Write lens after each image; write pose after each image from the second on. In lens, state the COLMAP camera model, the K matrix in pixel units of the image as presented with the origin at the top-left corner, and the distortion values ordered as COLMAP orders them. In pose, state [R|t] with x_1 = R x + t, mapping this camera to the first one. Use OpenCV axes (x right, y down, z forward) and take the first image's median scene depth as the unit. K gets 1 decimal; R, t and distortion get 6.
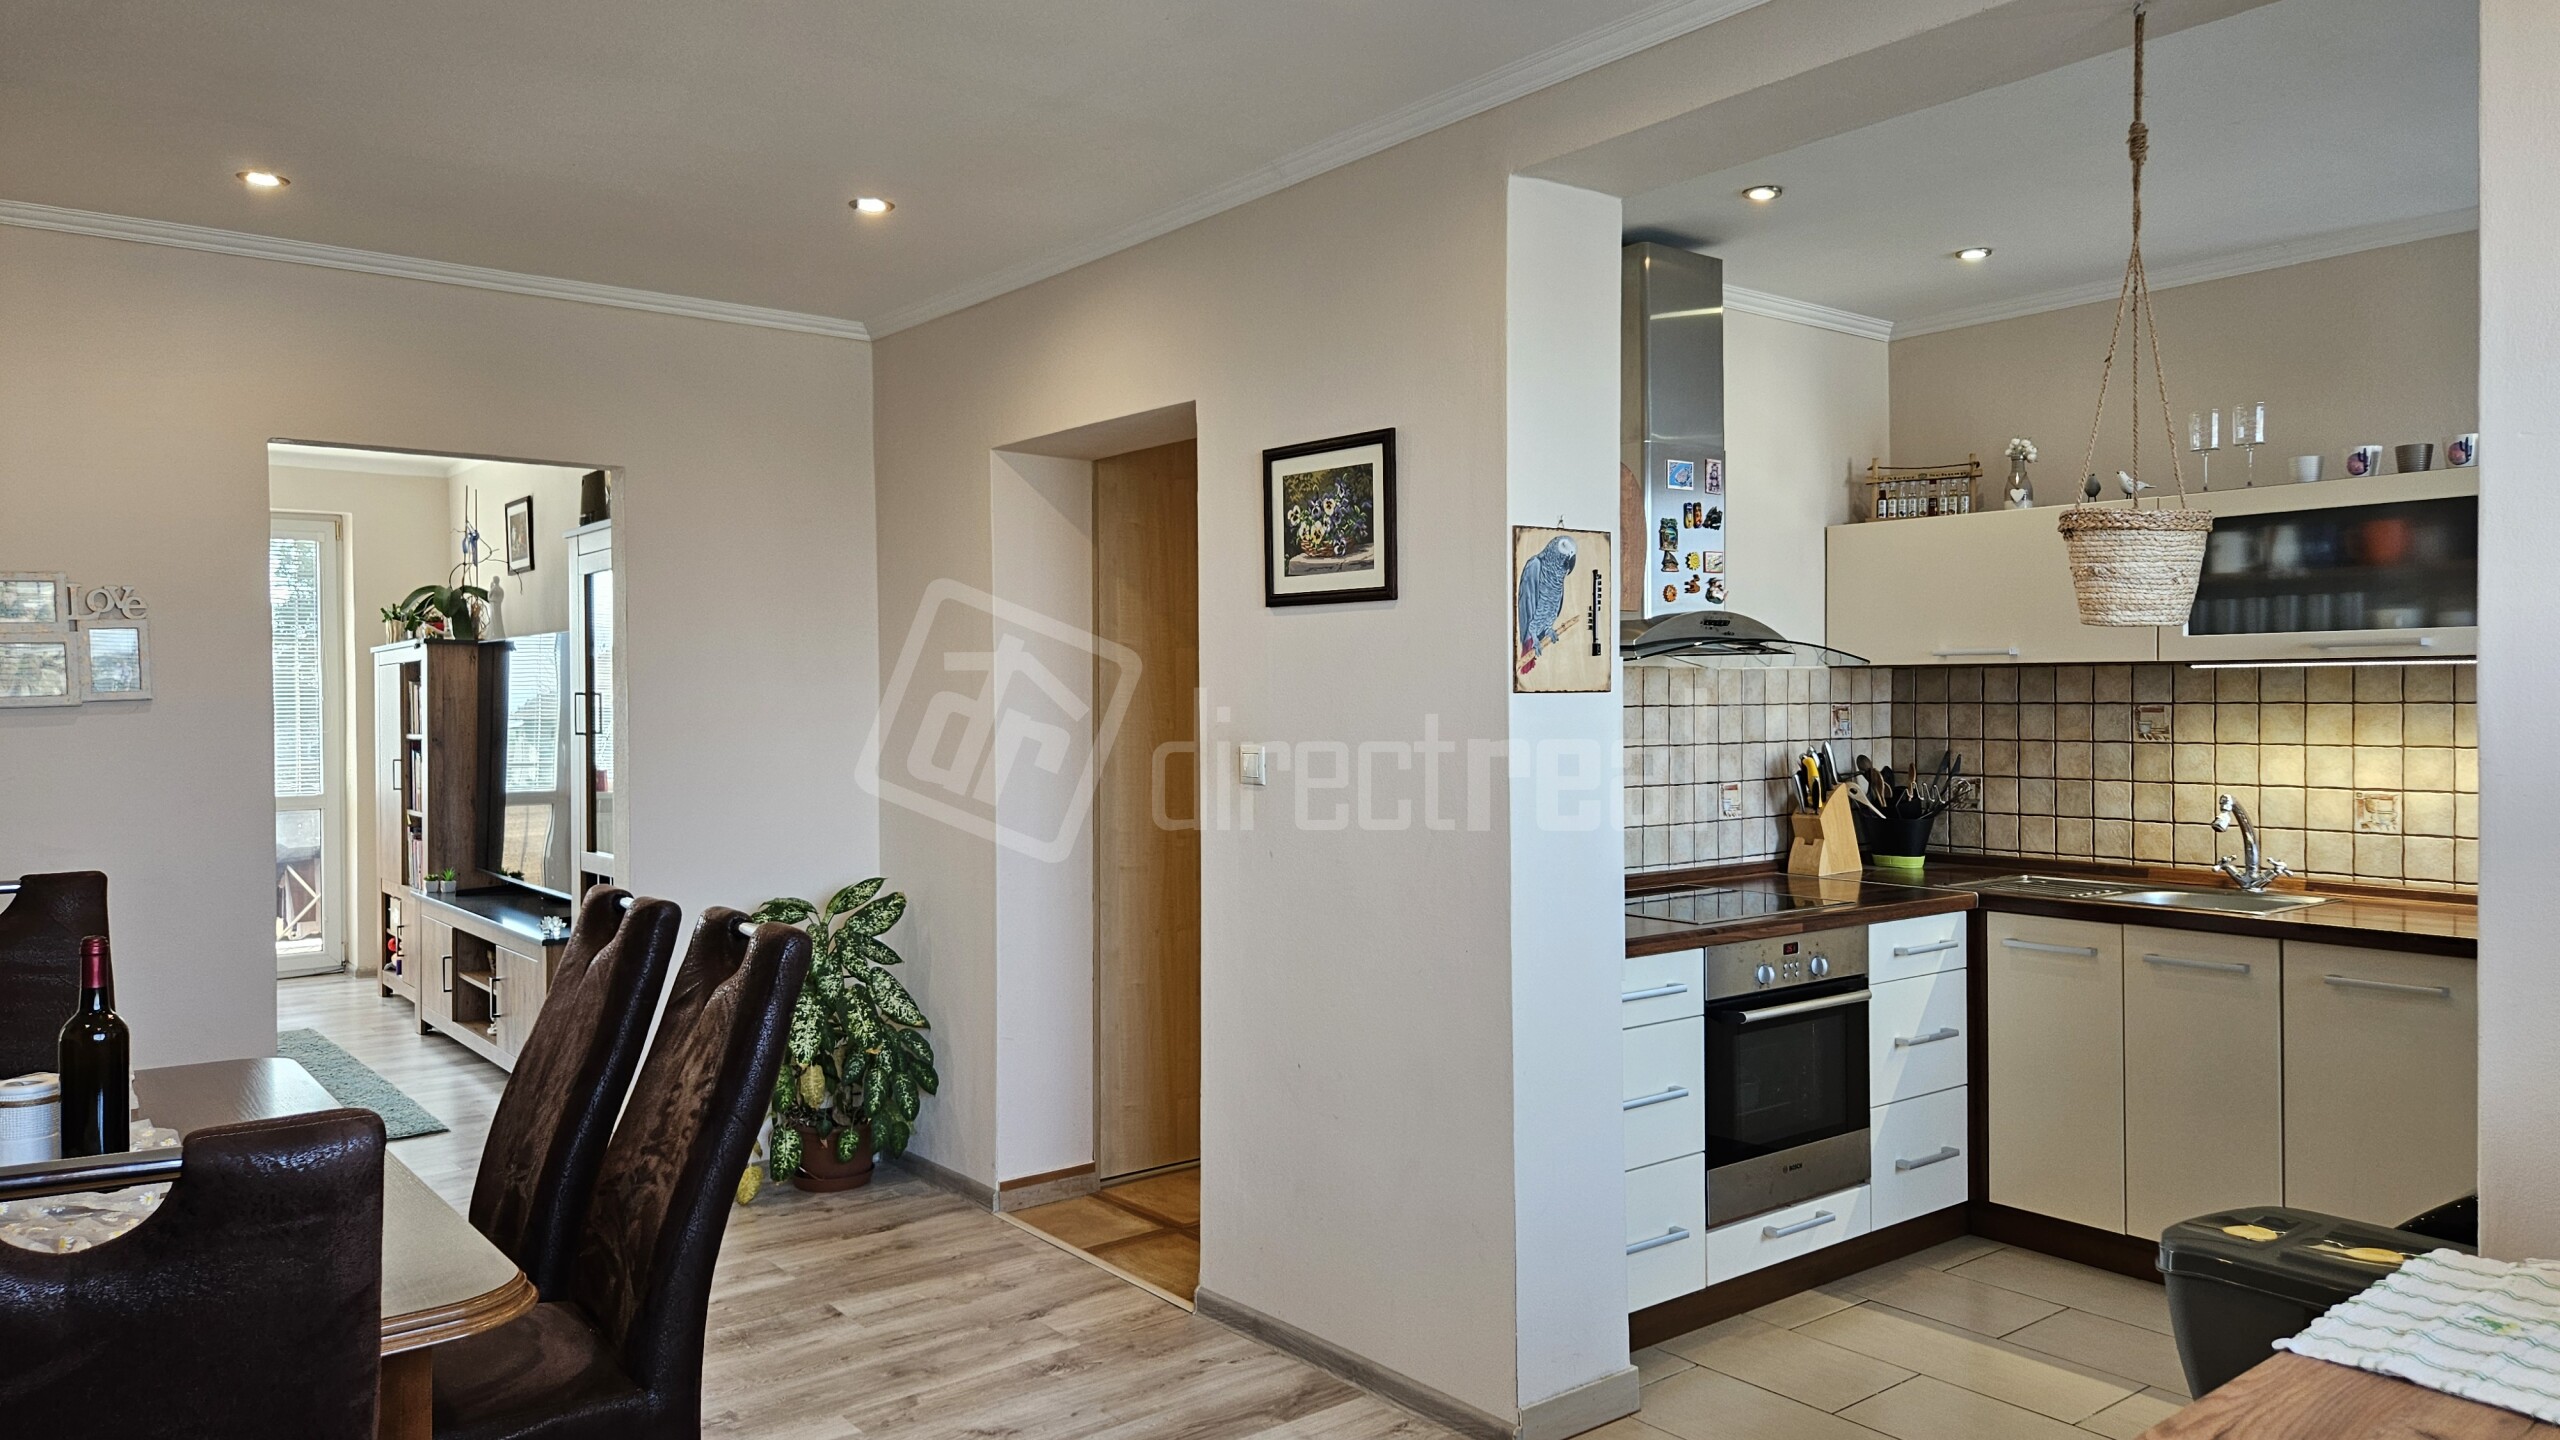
lens RADIAL K [[1705.0, 0, 1280.9], [0, 1705.0, 720.9], [0, 0, 1]] dist [0.081104, -0.064112]
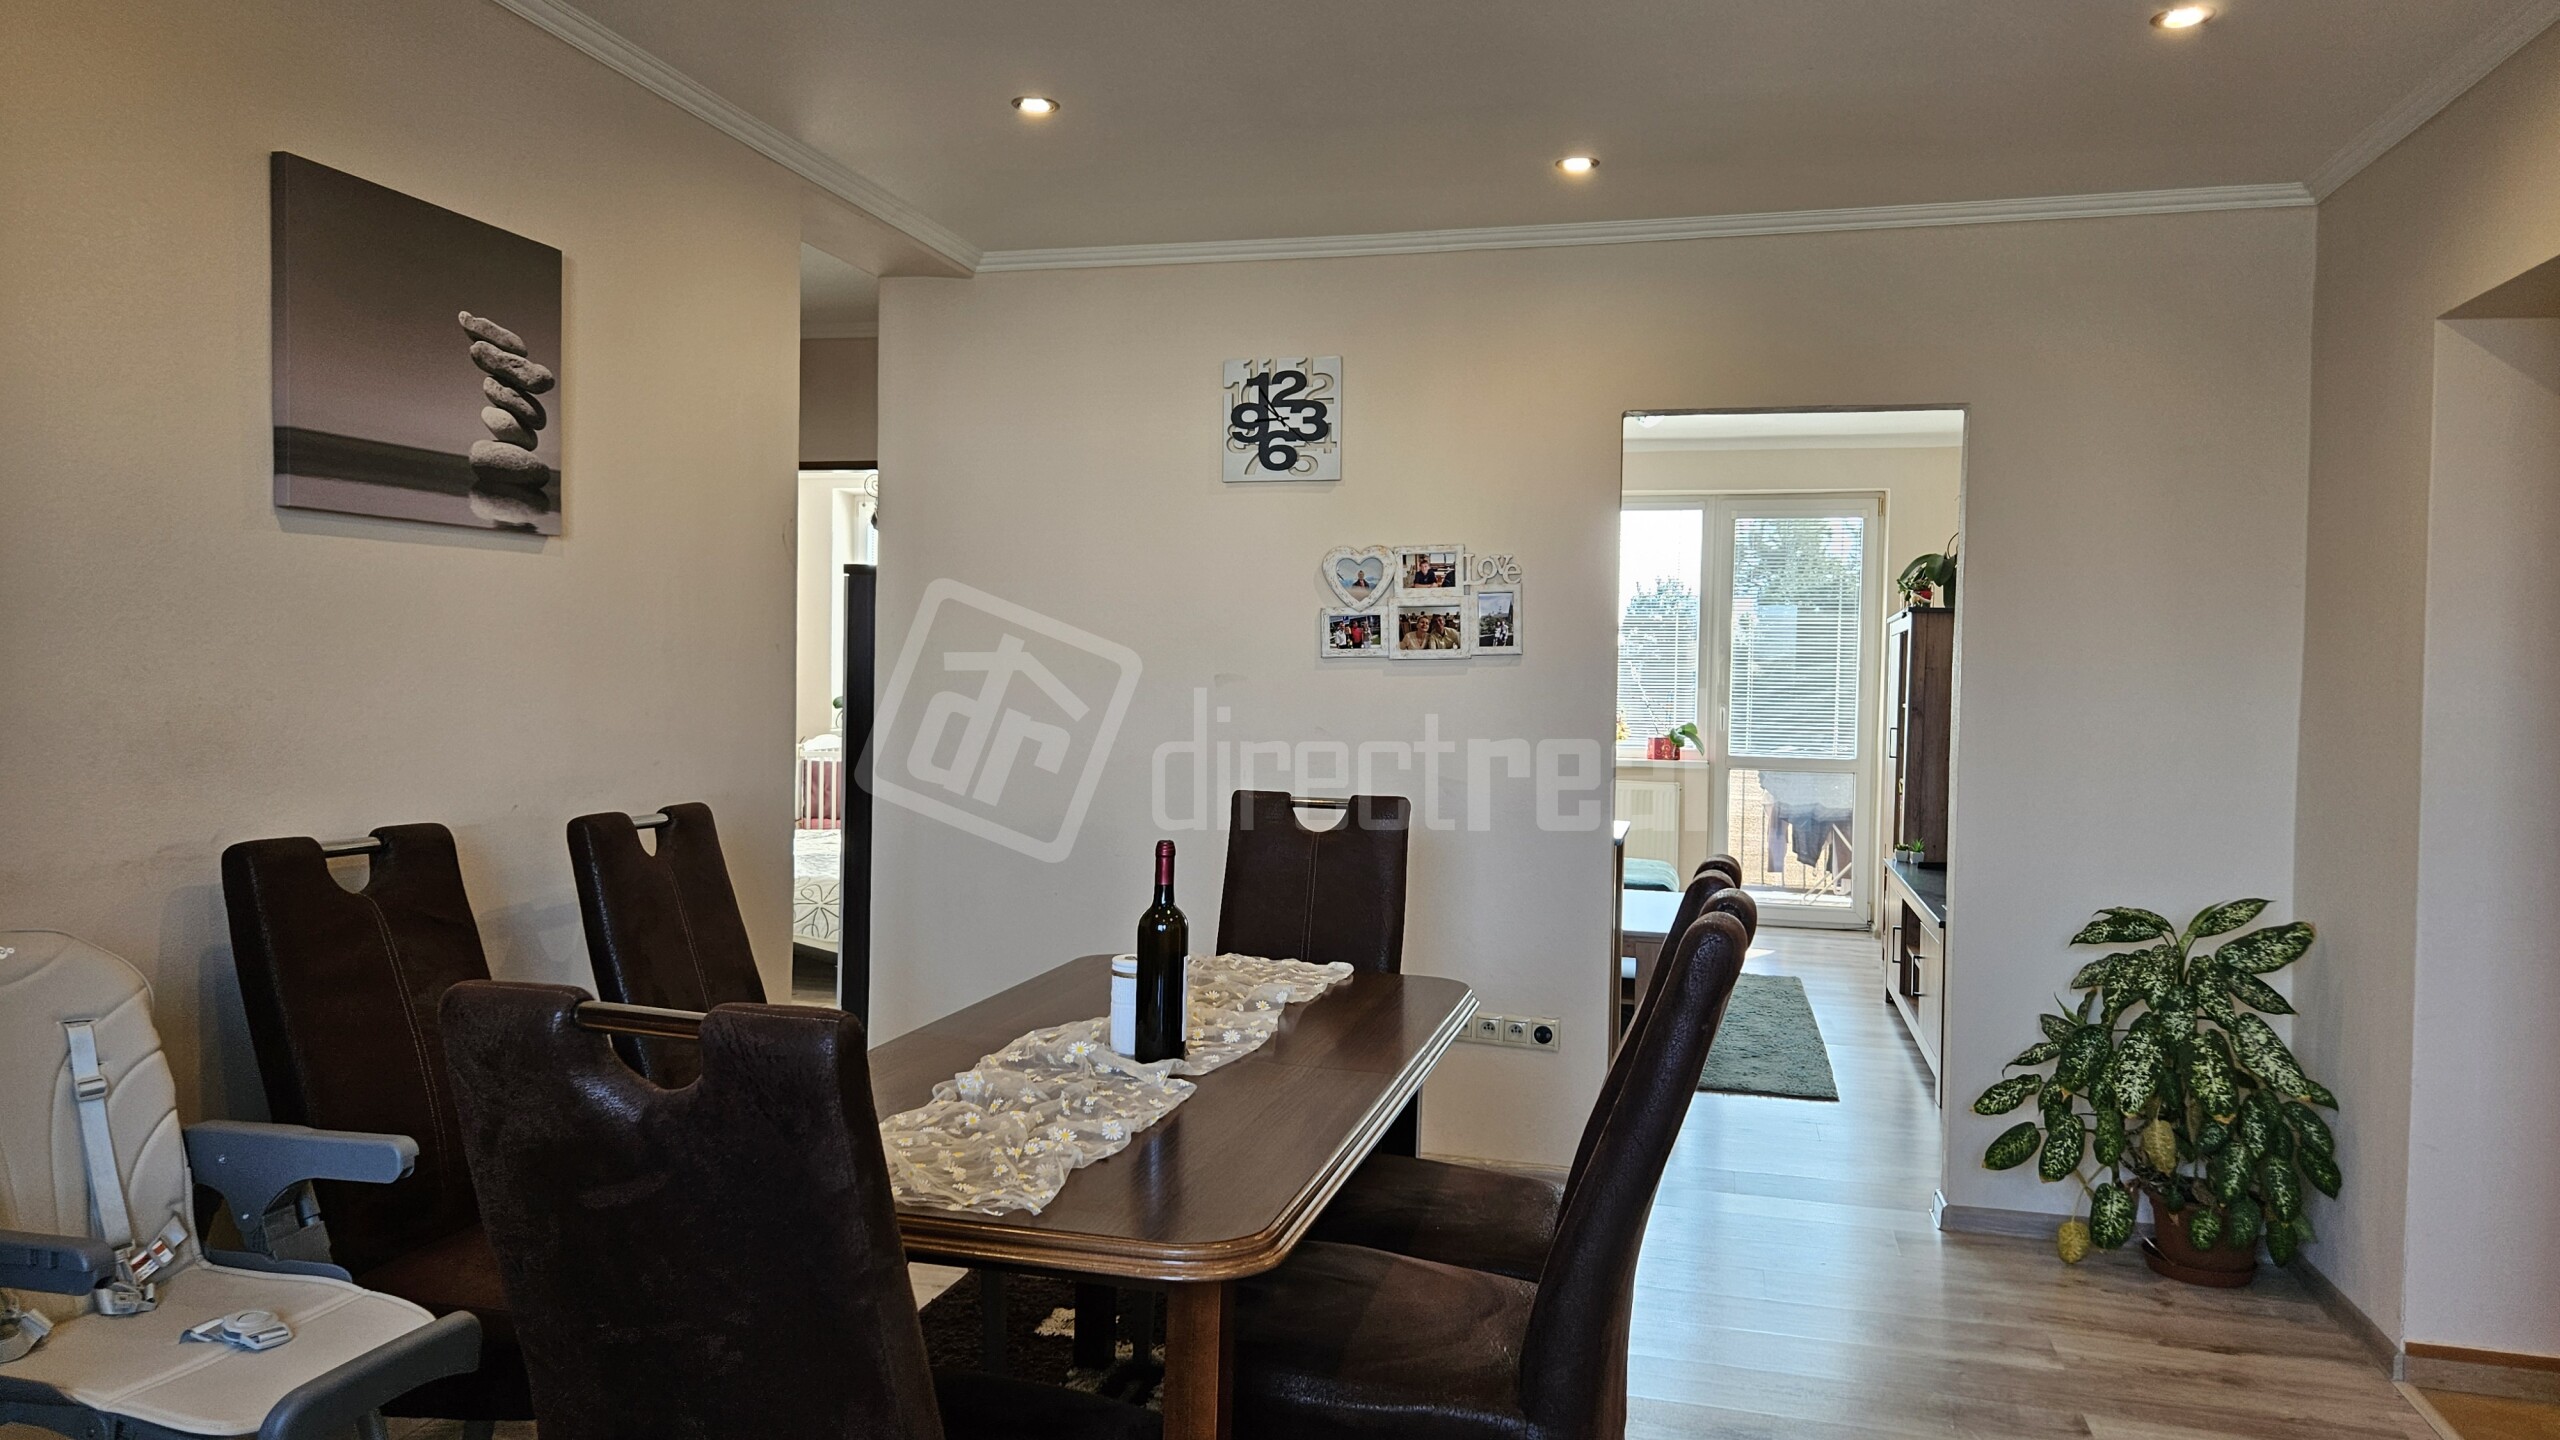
lens RADIAL K [[1703.2, 0, 1272.7], [0, 1703.2, 708.8], [0, 0, 1]] dist [0.083244, -0.063229]
pose [[0.602909, 0.037227, -0.796941, 0.131009], [-0.034782, 0.999187, 0.020361, 0.005889], [0.797052, 0.015443, 0.603714, 0.187790]]
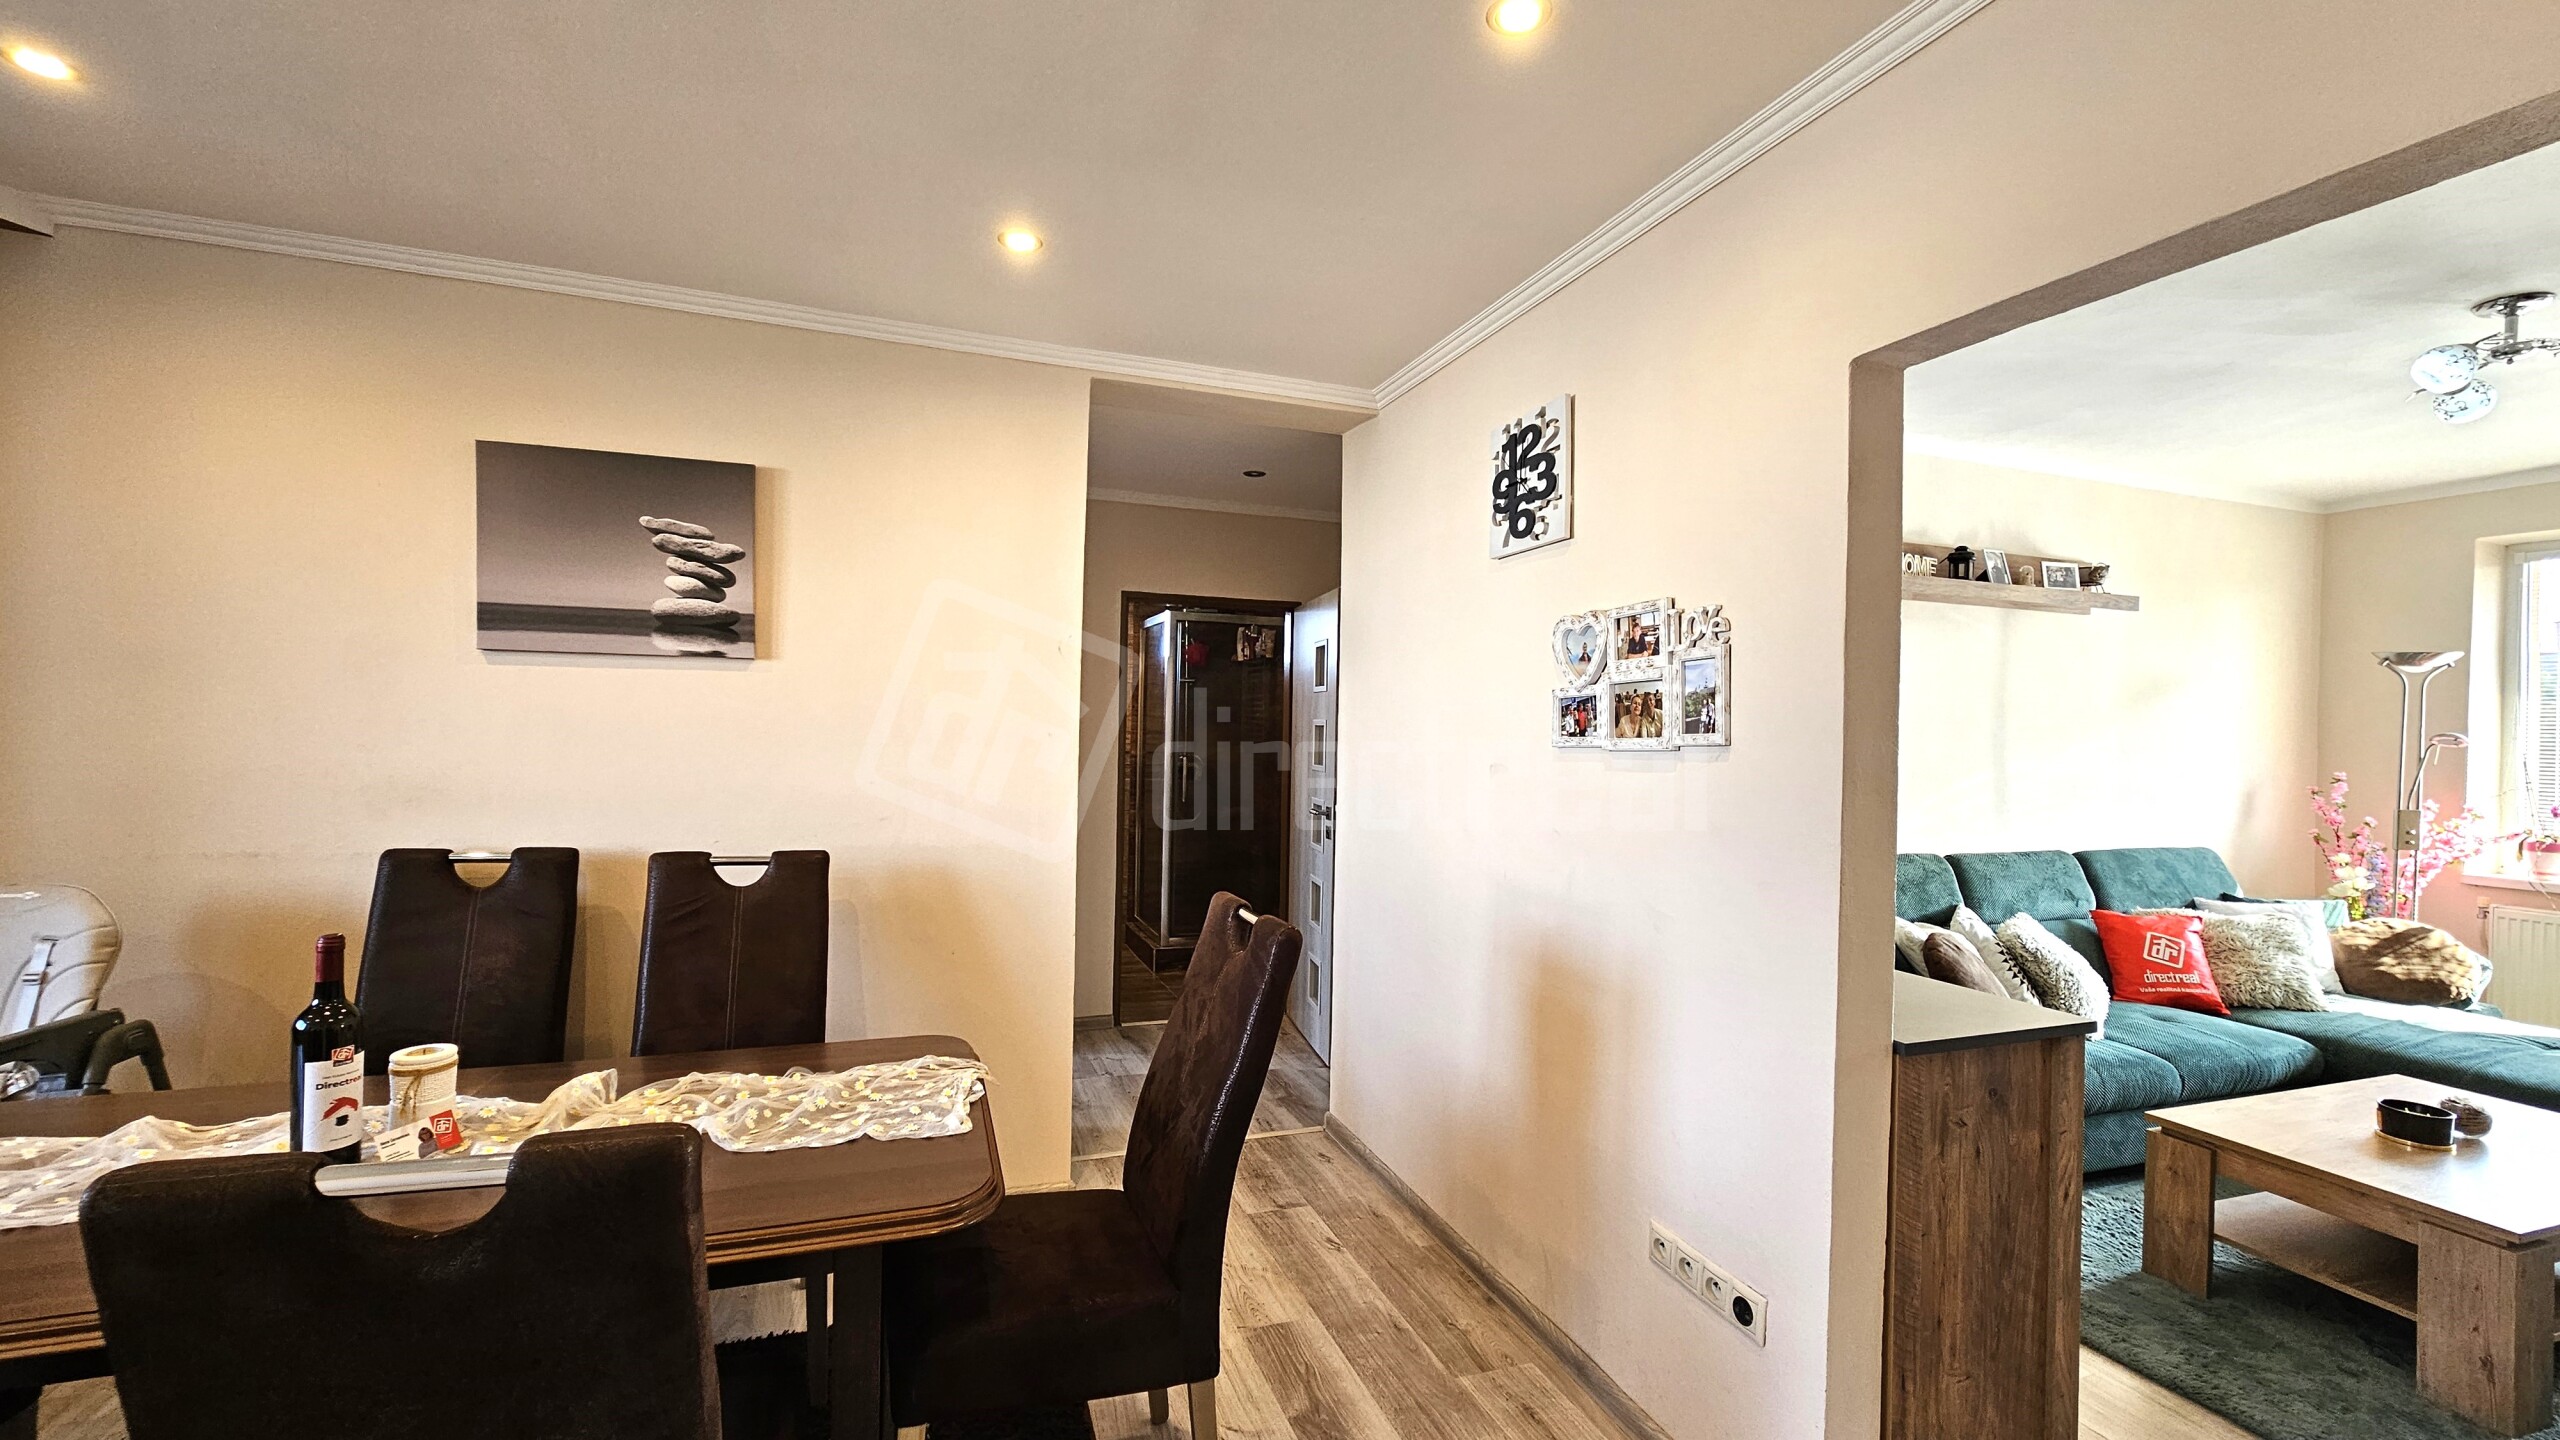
lens RADIAL K [[1053.7, 0, 1280.0], [0, 1053.7, 720.0], [0, 0, 1]] dist [-0.001490, 0.000812]
pose [[-0.319483, -0.008058, -0.947558, -0.121106], [-0.034672, 0.999394, 0.003191, -0.016775], [0.946957, 0.033873, -0.319569, 0.897960]]
